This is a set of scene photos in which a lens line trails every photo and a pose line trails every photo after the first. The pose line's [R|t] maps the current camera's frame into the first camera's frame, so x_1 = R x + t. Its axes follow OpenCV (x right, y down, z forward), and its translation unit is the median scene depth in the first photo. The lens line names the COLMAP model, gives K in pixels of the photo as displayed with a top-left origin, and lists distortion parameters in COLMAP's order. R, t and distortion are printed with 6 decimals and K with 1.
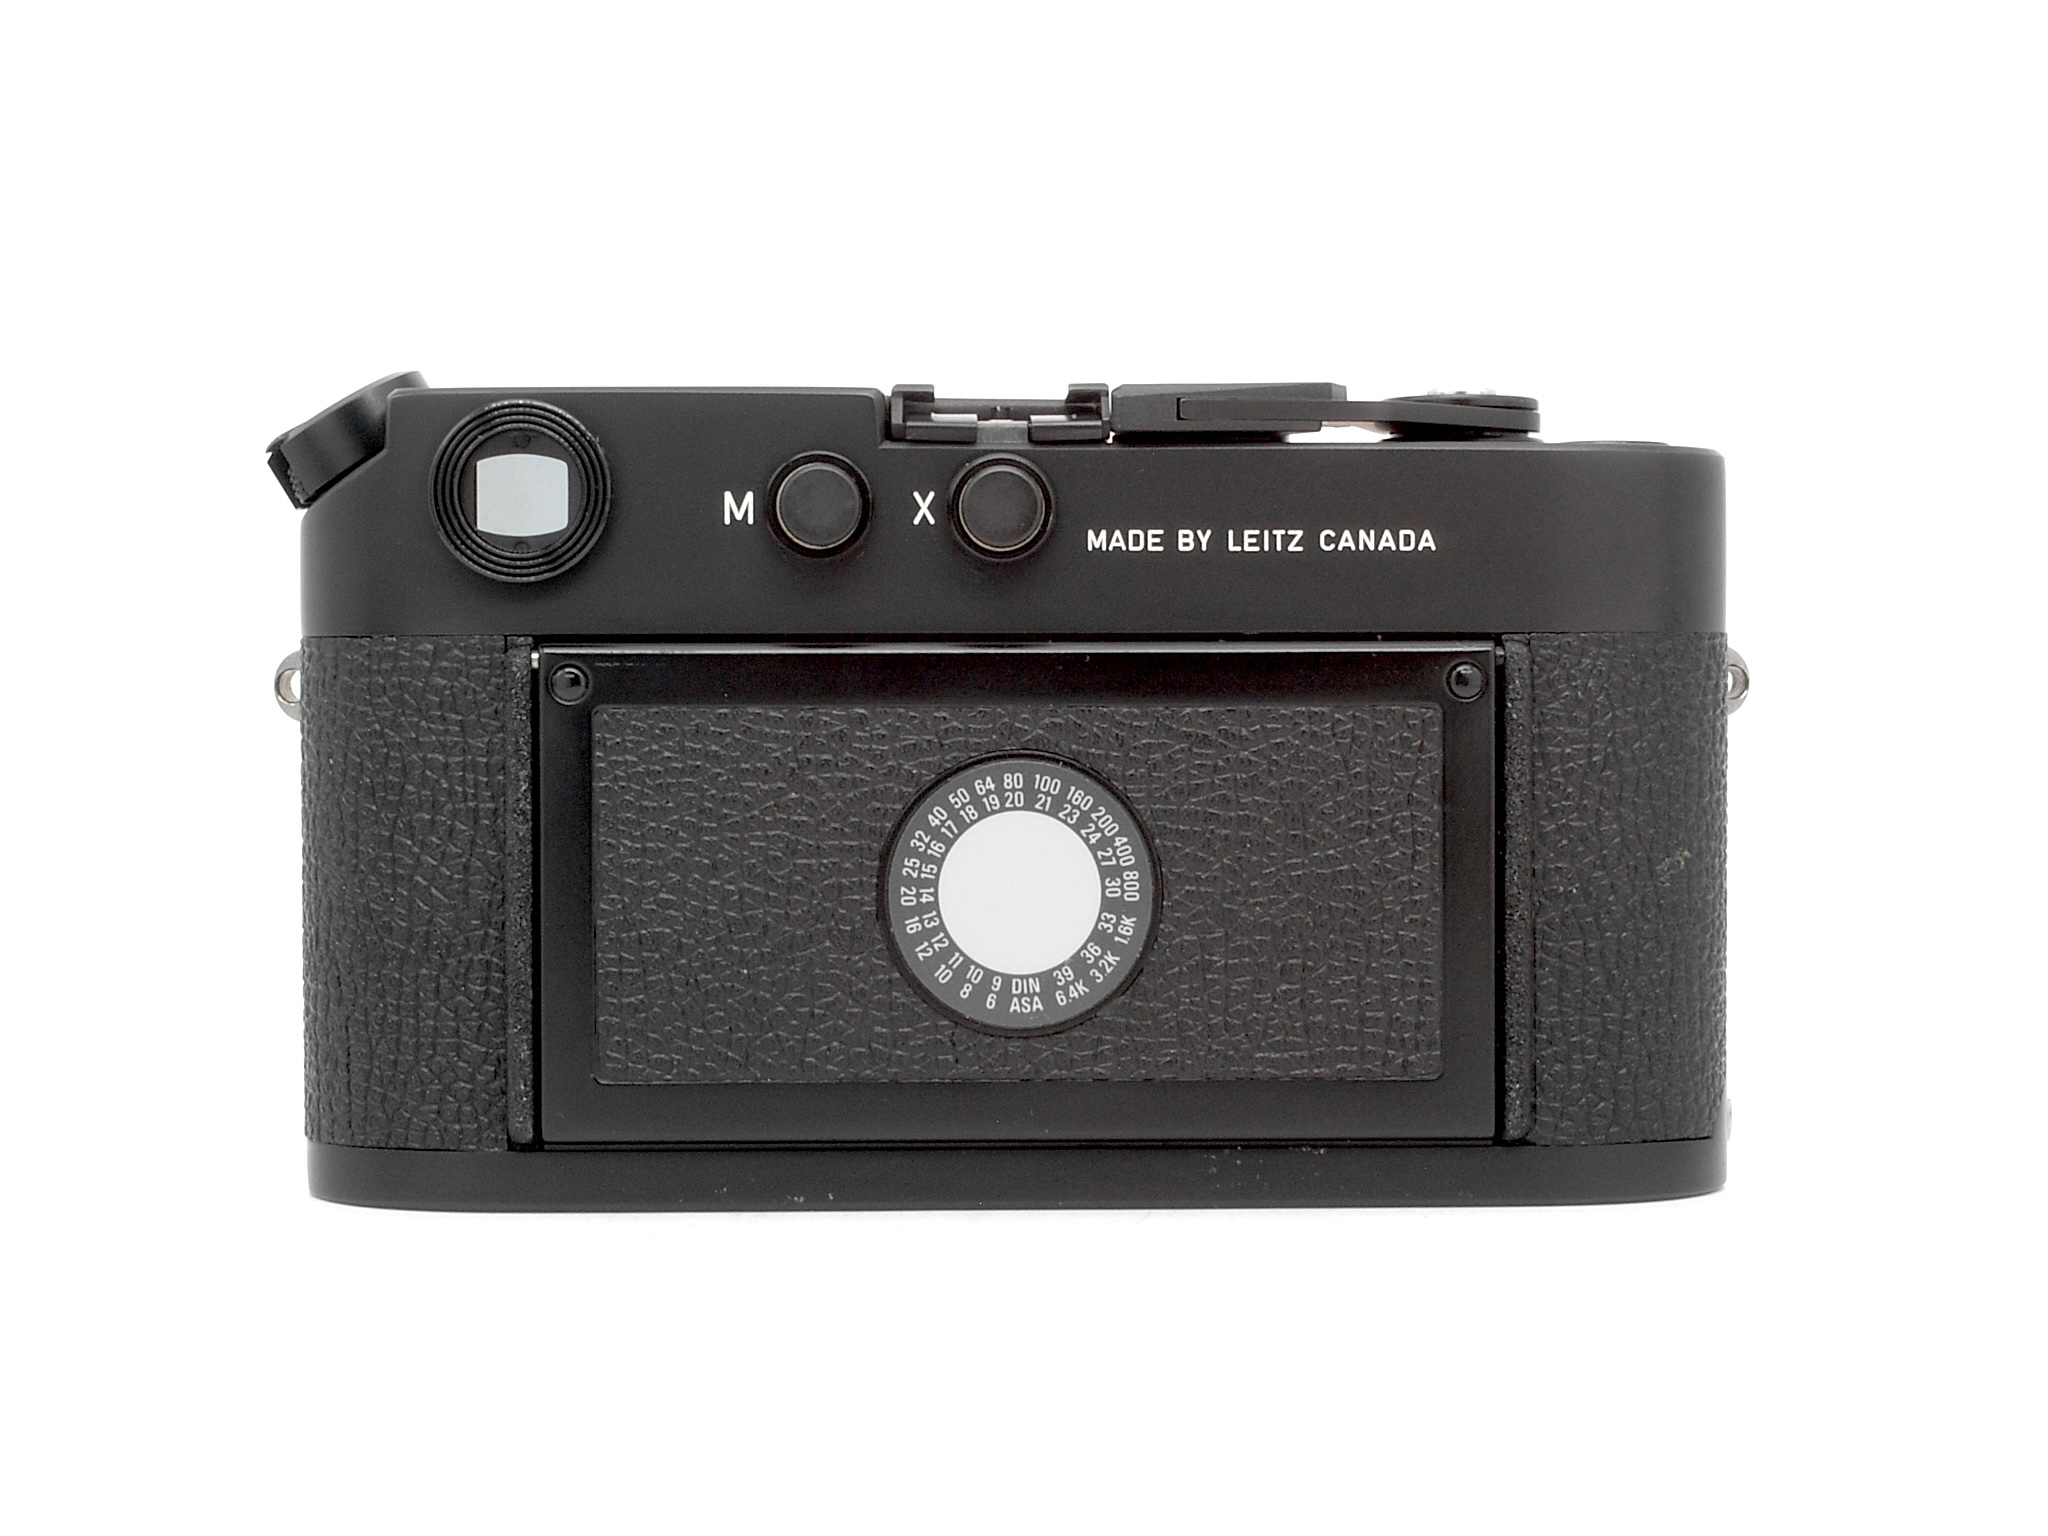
lens RADIAL K [[3974.3, 0, 1024.0], [0, 3974.3, 768.0], [0, 0, 1]] dist [-0.059562, -2.101875]
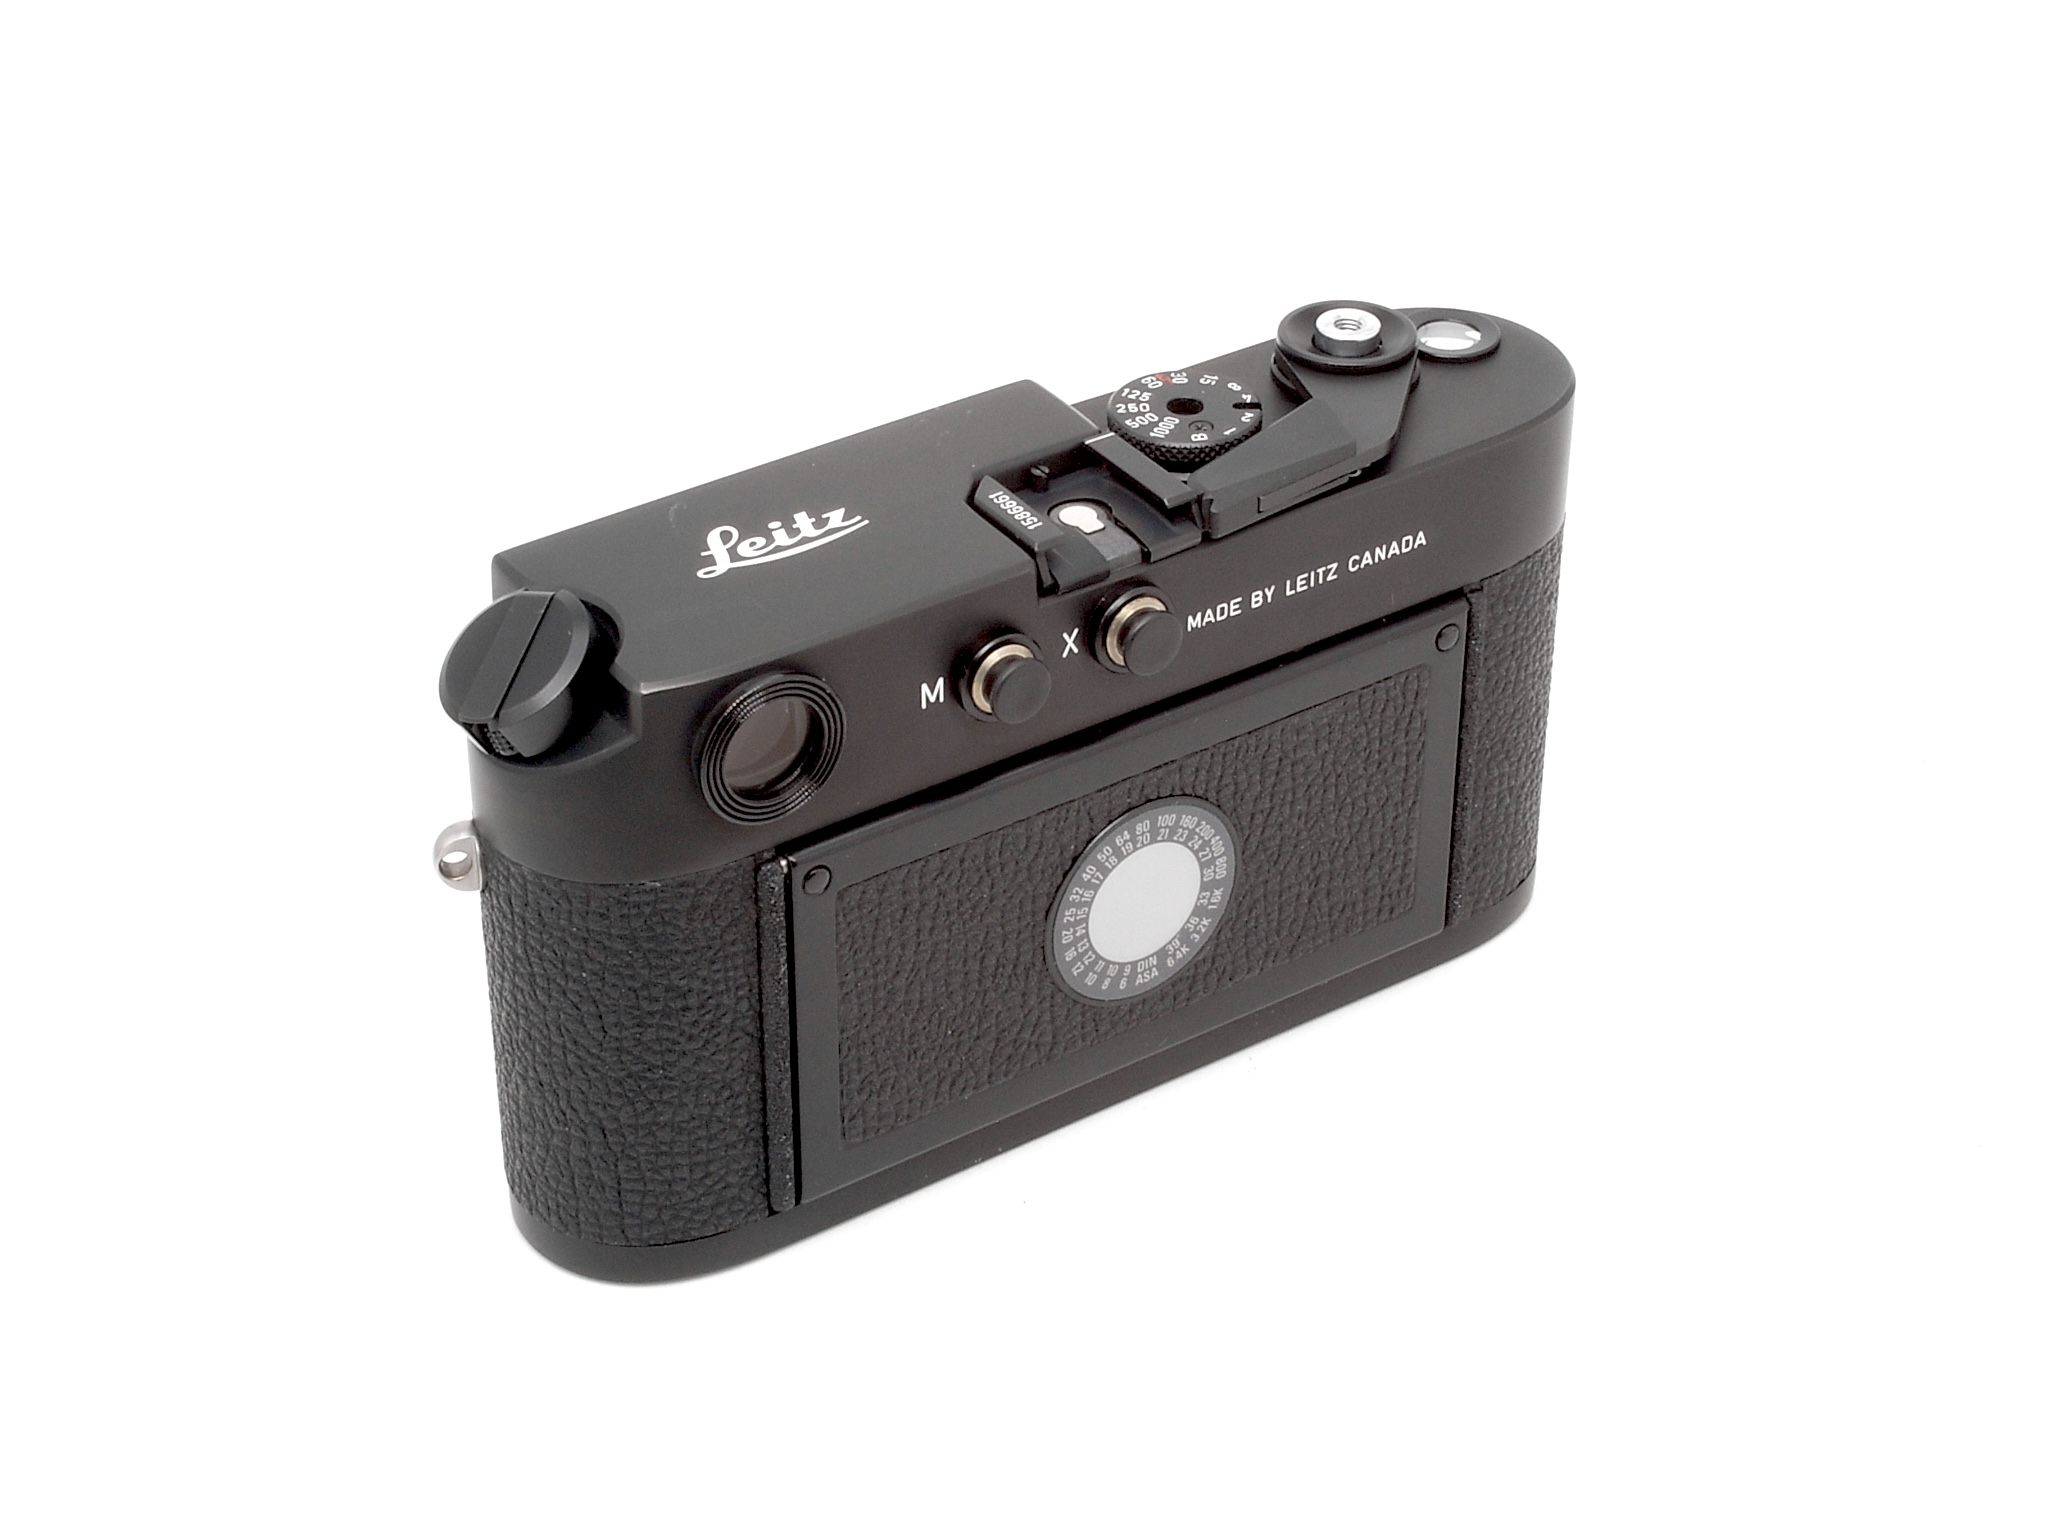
lens RADIAL K [[3974.3, 0, 1024.0], [0, 3974.3, 768.0], [0, 0, 1]] dist [-0.059562, -2.101875]
pose [[0.848320, -0.294257, 0.440189, -0.541538], [0.015292, 0.844623, 0.535144, -0.637305], [-0.529263, -0.447242, 0.721010, 0.181593]]
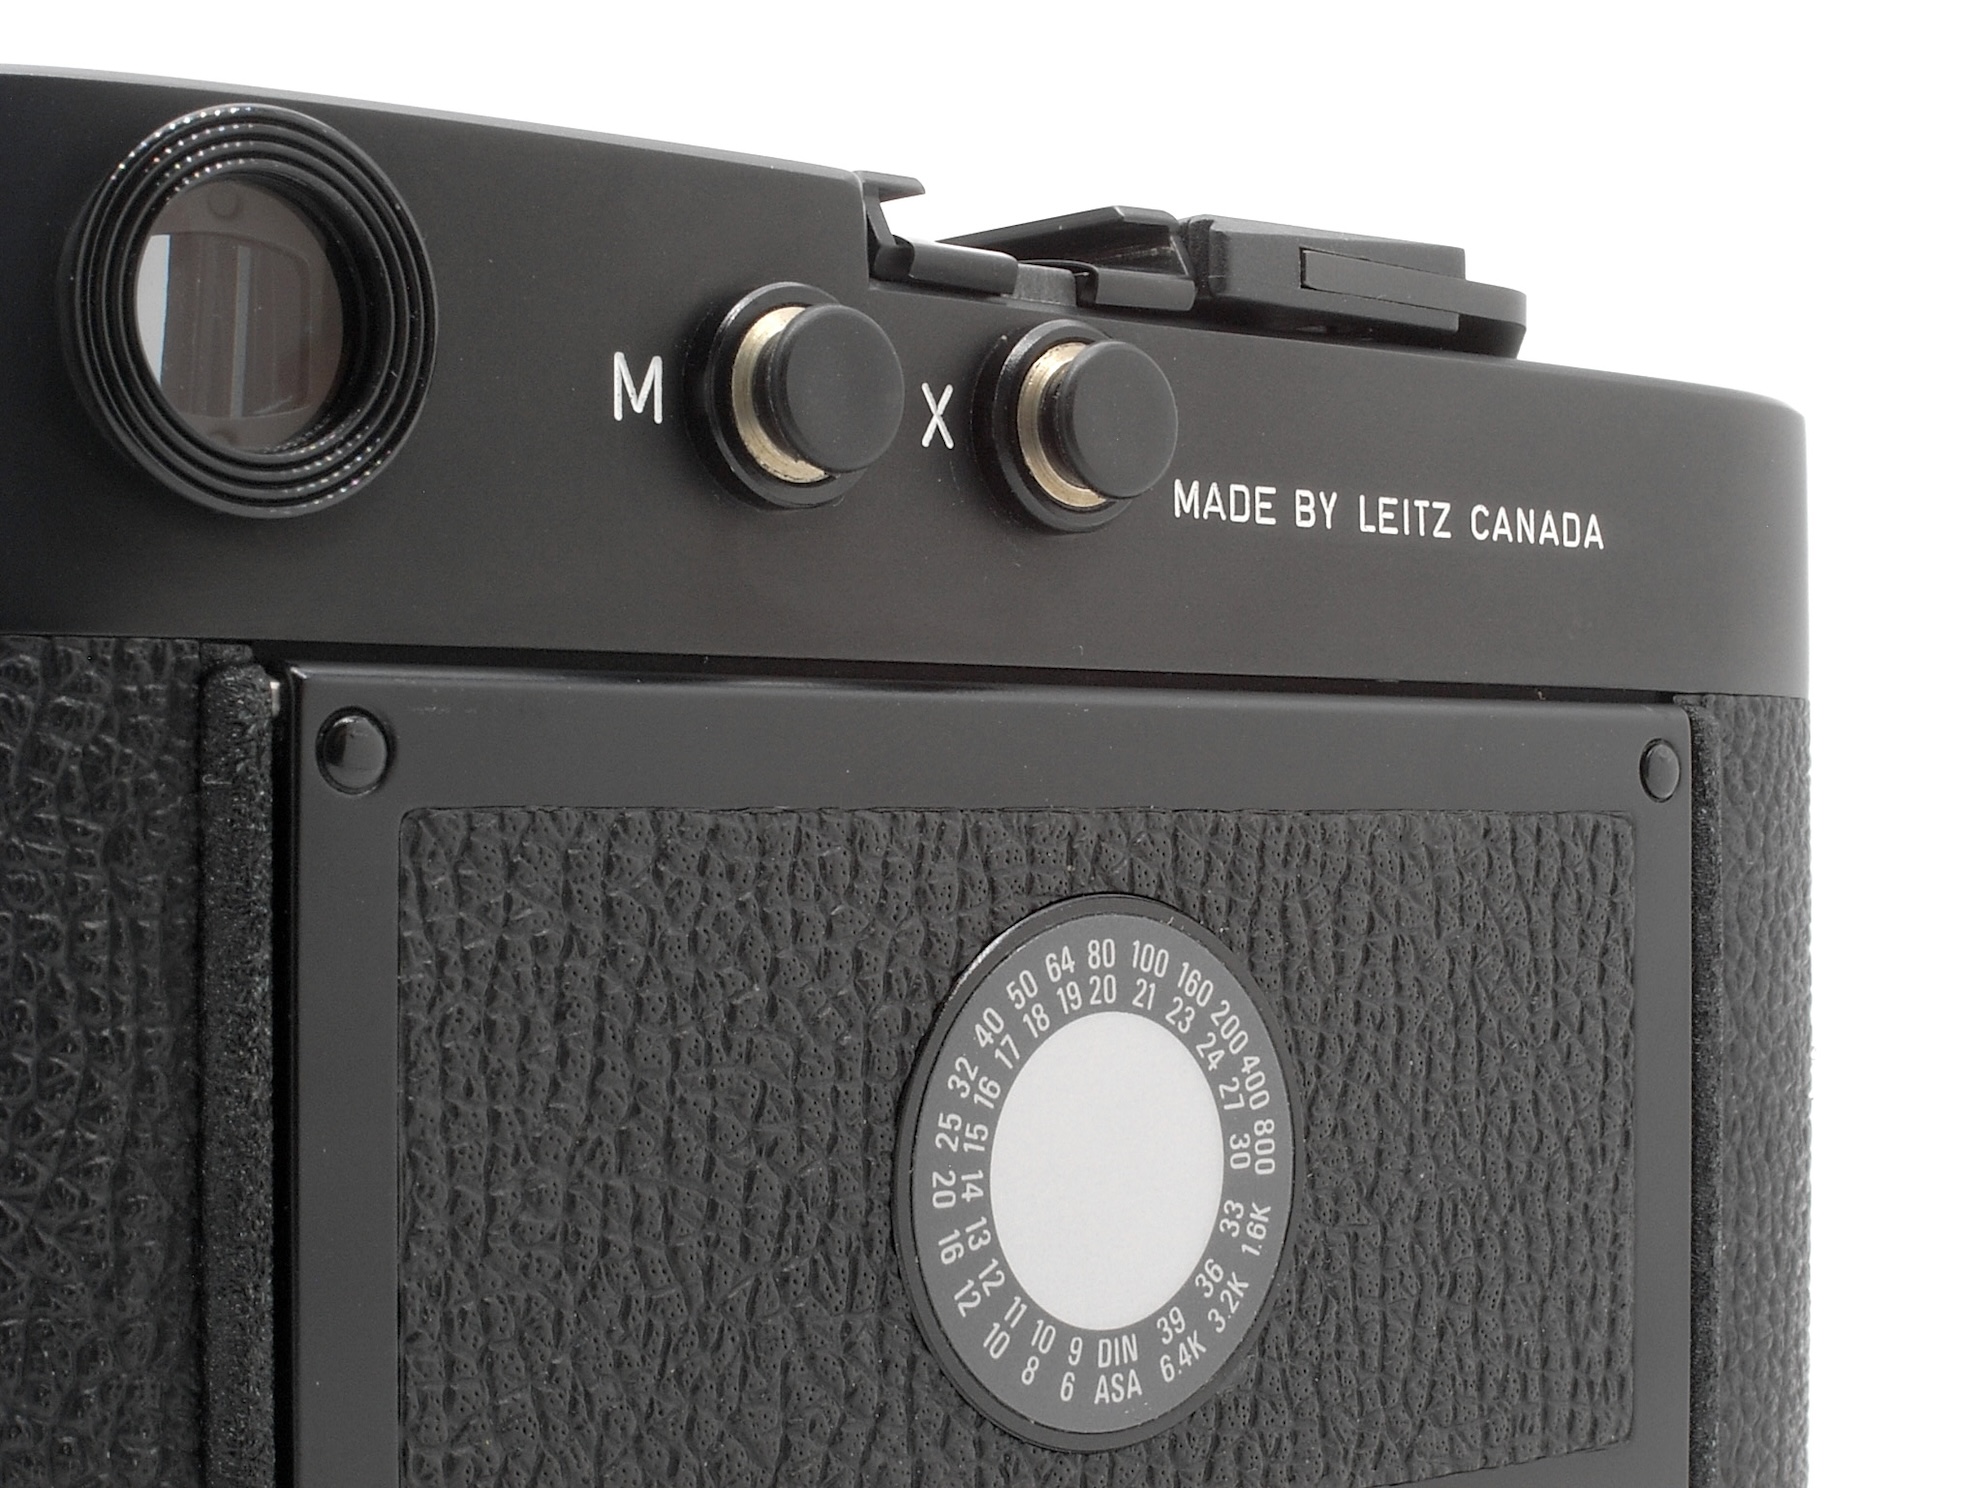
lens RADIAL K [[3850.1, 0, 992.0], [0, 3850.1, 744.0], [0, 0, 1]] dist [-0.059562, -2.101875]
pose [[0.782231, 0.015977, 0.622783, -0.323806], [0.022798, 0.998267, -0.054244, 0.002850], [-0.622571, 0.056629, 0.780512, 0.617011]]
